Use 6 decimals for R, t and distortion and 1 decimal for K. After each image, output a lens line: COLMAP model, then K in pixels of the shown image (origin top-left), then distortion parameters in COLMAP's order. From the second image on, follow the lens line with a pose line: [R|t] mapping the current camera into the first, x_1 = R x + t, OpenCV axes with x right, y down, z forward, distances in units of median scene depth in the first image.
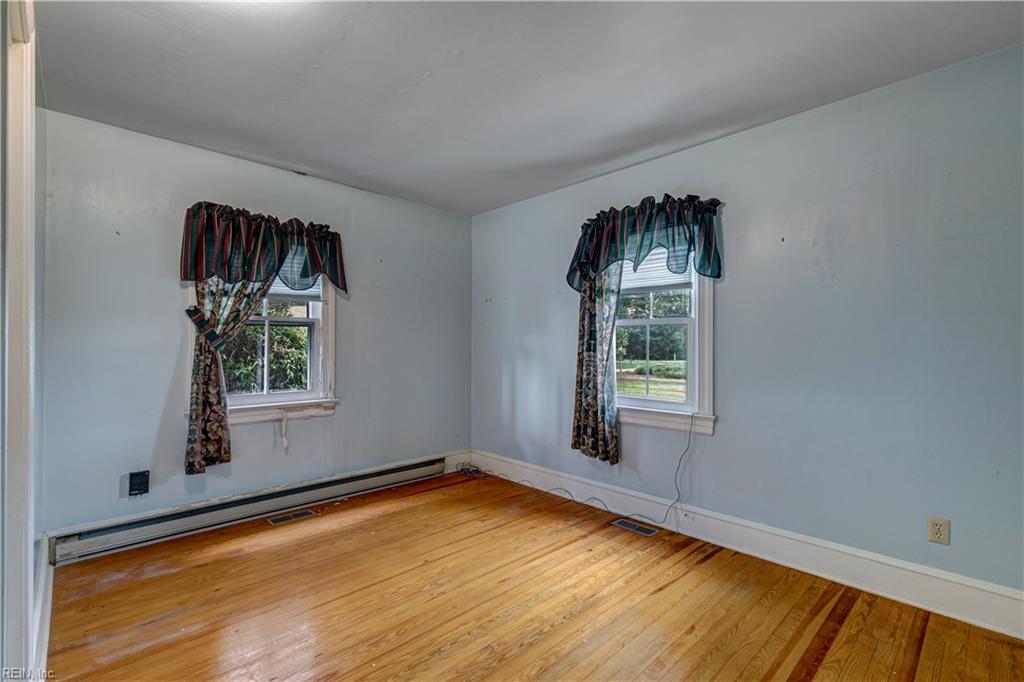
lens RADIAL K [[466.9, 0, 513.0], [0, 466.9, 342.3], [0, 0, 1]] dist [-0.000788, -0.000174]
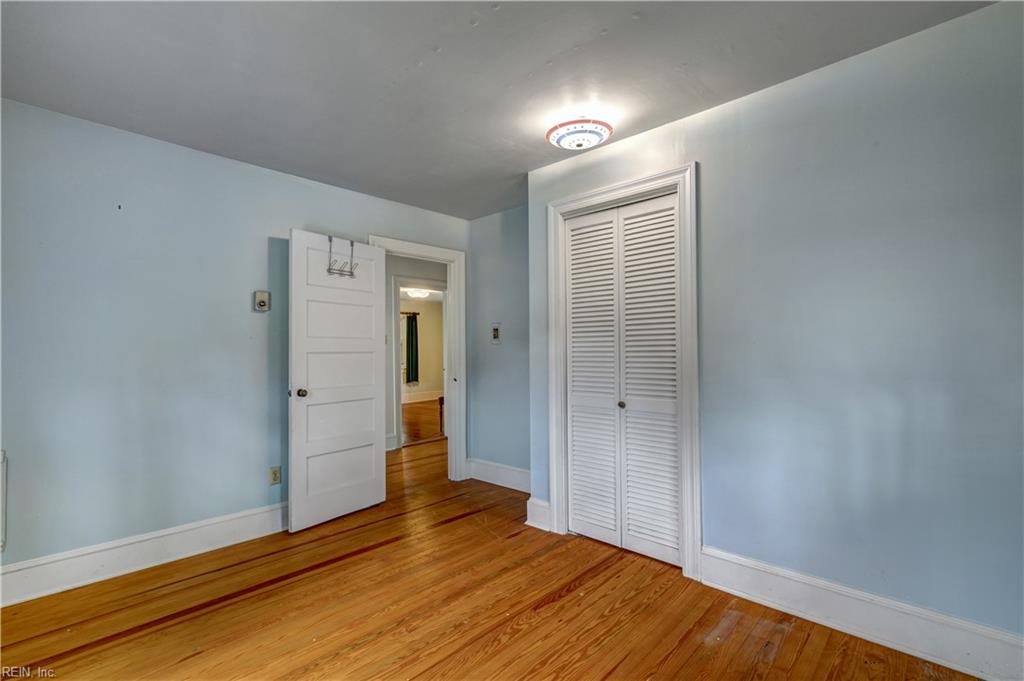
lens RADIAL K [[466.9, 0, 511.0], [0, 466.9, 343.0], [0, 0, 1]] dist [-0.000788, -0.000174]
pose [[-0.998360, 0.004371, -0.057085, -0.217254], [0.005275, 0.999863, -0.015685, -0.000025], [0.057009, -0.015960, -0.998246, 2.014031]]
